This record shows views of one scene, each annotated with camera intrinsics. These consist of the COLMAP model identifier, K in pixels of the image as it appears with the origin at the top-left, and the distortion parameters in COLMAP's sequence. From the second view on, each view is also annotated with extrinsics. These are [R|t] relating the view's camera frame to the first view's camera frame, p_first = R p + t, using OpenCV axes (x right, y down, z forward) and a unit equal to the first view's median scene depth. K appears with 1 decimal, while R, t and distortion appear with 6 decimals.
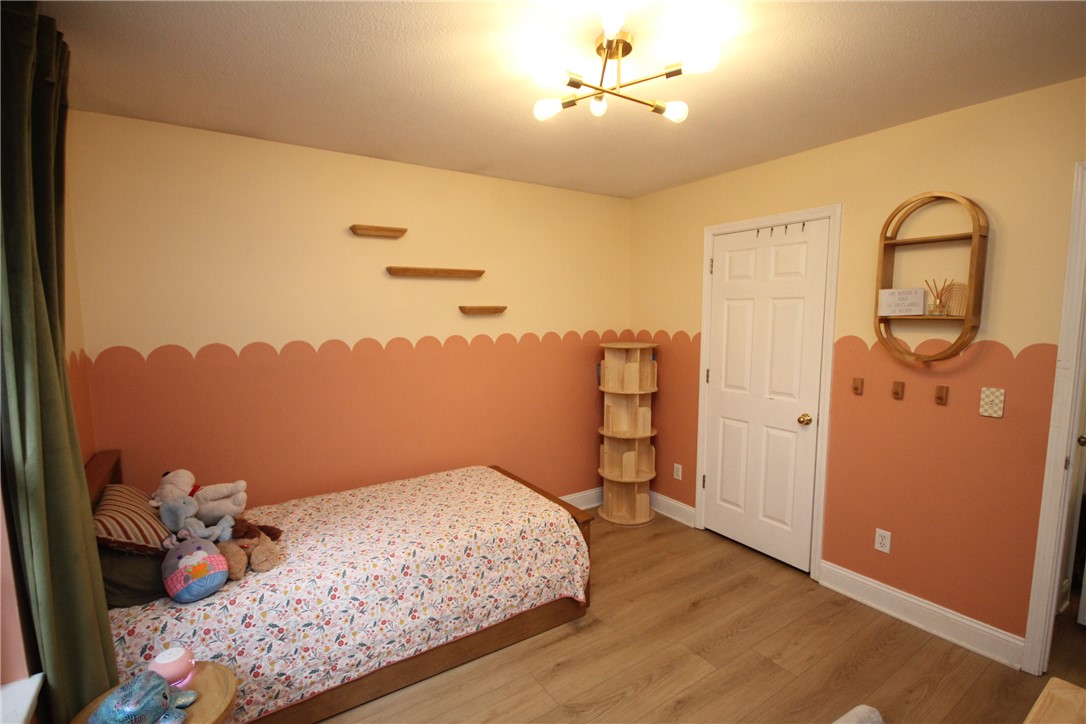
lens RADIAL K [[503.1, 0, 543.1], [0, 503.1, 367.5], [0, 0, 1]] dist [-0.002109, 0.000449]
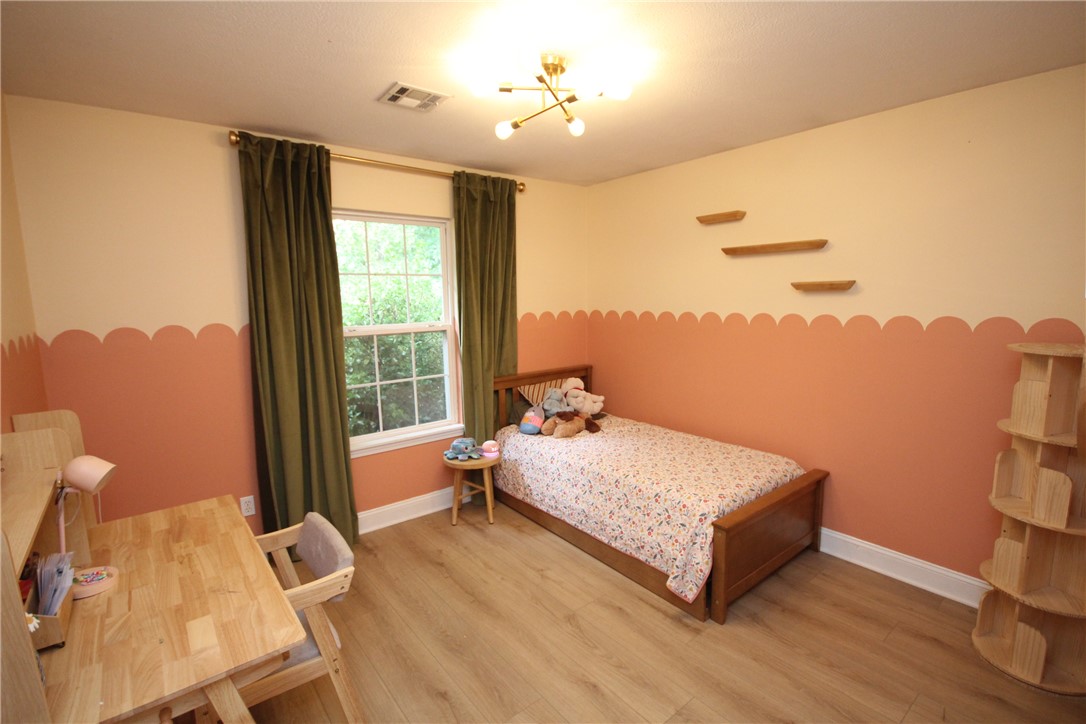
lens RADIAL K [[503.1, 0, 543.1], [0, 503.1, 367.5], [0, 0, 1]] dist [-0.002109, 0.000449]
pose [[0.082681, 0.149540, -0.985293, 0.977509], [-0.090856, 0.985692, 0.141976, -0.077735], [0.992426, 0.077781, 0.095085, 0.638393]]
